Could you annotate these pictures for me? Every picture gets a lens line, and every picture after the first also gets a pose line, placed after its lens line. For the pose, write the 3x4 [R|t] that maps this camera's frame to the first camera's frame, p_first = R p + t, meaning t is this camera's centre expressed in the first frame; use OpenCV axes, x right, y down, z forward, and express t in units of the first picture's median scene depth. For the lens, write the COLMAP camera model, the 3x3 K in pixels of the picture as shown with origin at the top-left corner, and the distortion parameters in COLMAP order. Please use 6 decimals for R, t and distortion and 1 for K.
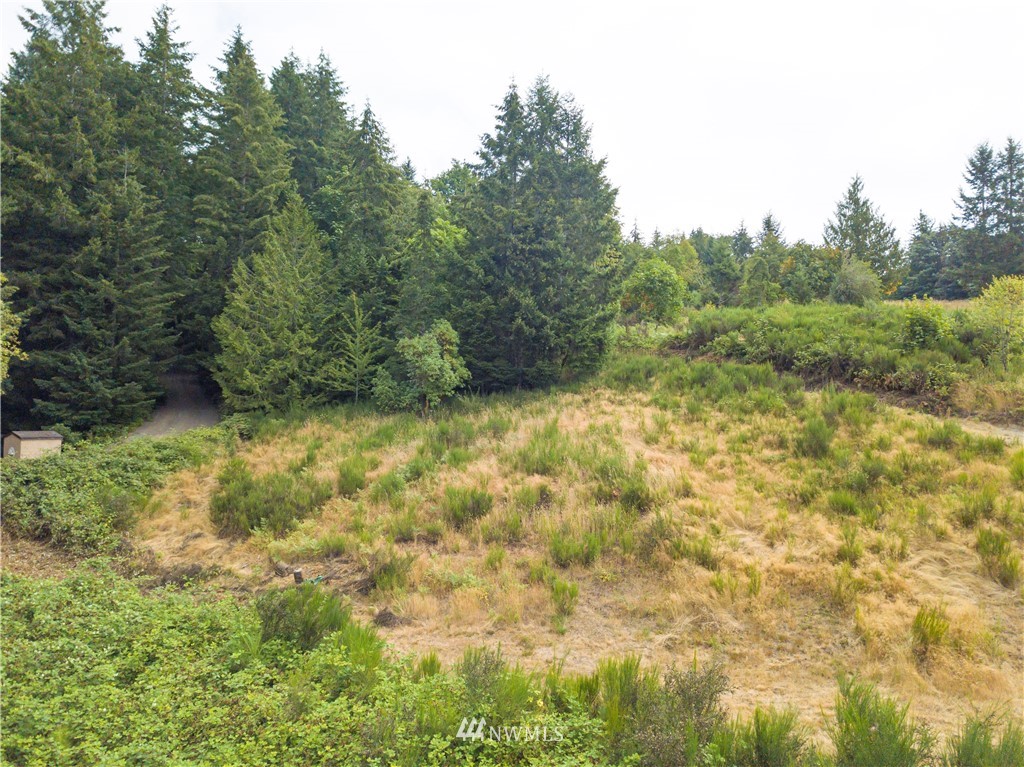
lens RADIAL K [[784.7, 0, 507.5], [0, 784.7, 387.4], [0, 0, 1]] dist [0.029117, -0.028586]
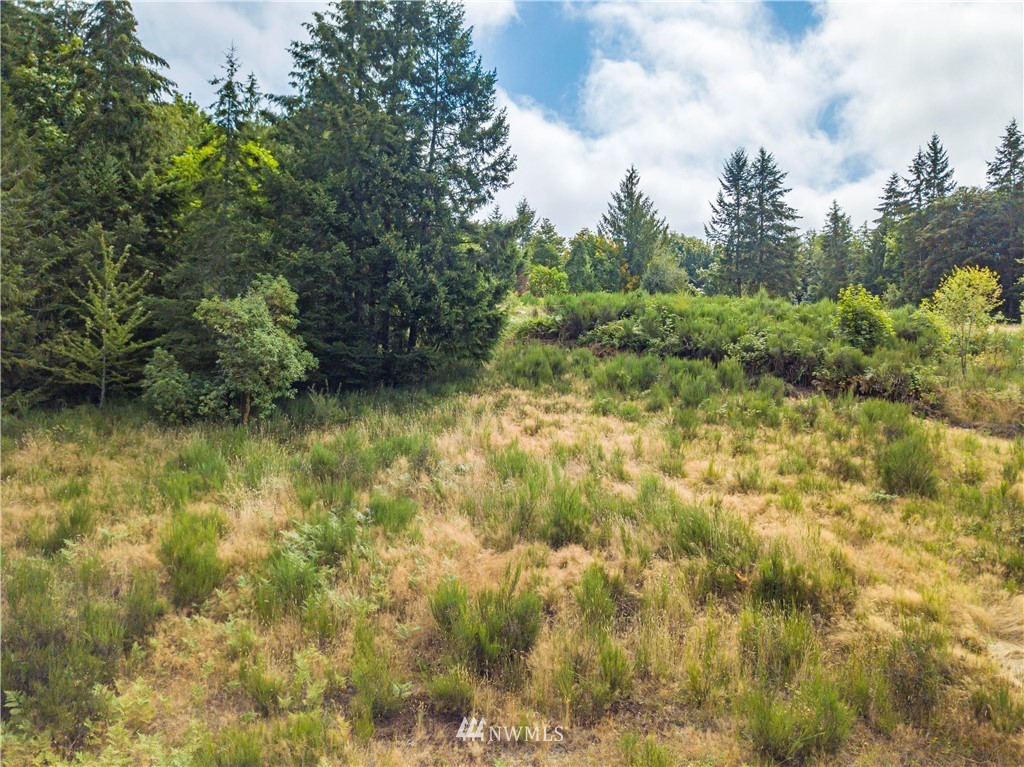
lens RADIAL K [[788.6, 0, 499.4], [0, 788.6, 390.0], [0, 0, 1]] dist [0.007553, -0.008596]
pose [[0.923237, 0.014149, 0.383971, -0.143965], [-0.018156, 0.999812, 0.006814, -0.000849], [-0.383802, -0.013263, 0.923320, 0.316652]]
